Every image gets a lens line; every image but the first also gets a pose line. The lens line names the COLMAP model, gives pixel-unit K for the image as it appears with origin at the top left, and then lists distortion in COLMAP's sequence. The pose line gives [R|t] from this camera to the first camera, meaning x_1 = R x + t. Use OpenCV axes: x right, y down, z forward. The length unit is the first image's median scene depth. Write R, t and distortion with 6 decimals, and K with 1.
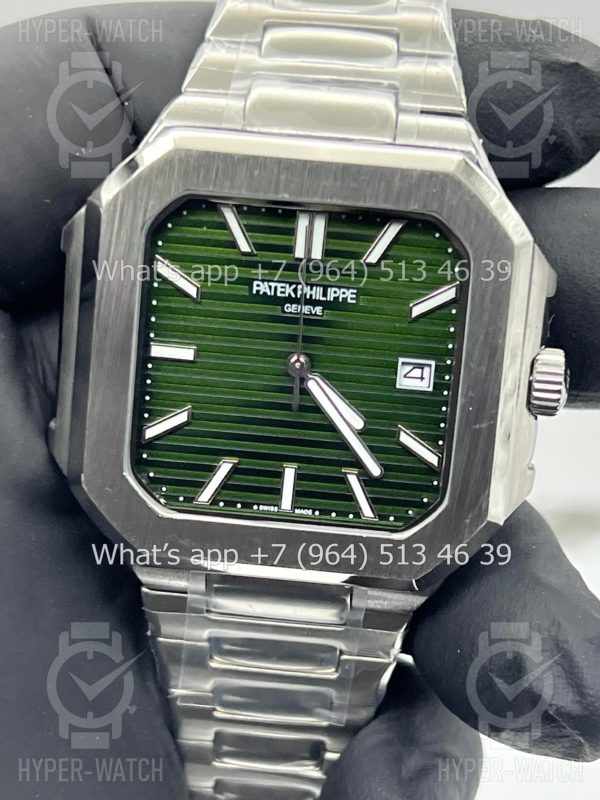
lens RADIAL K [[1908.5, 0, 292.4], [0, 1908.5, 446.7], [0, 0, 1]] dist [0.251779, 0.000000]
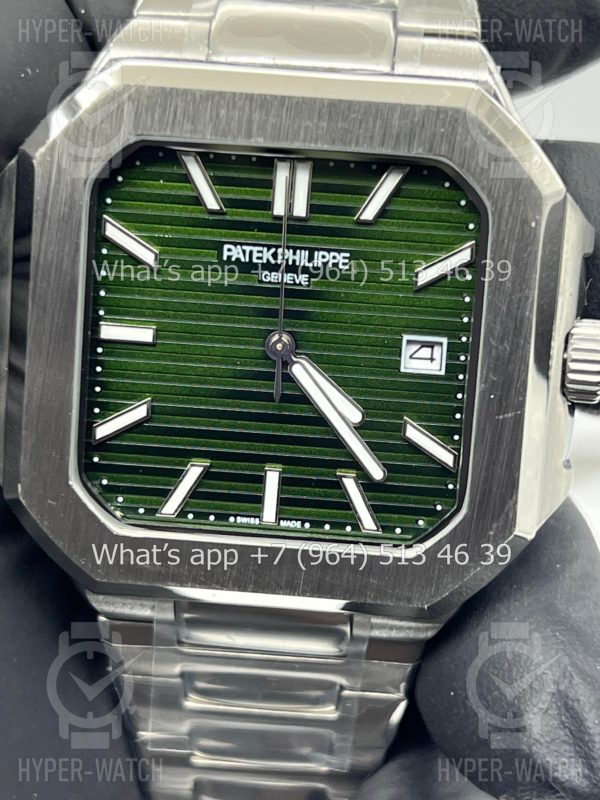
lens RADIAL K [[1908.5, 0, 289.1], [0, 1908.5, 391.2], [0, 0, 1]] dist [0.251779, 0.000000]
pose [[0.999736, -0.017989, -0.014275, 0.018075], [0.018066, 0.999823, 0.005332, -0.027586], [0.014177, -0.005588, 0.999884, 0.179994]]
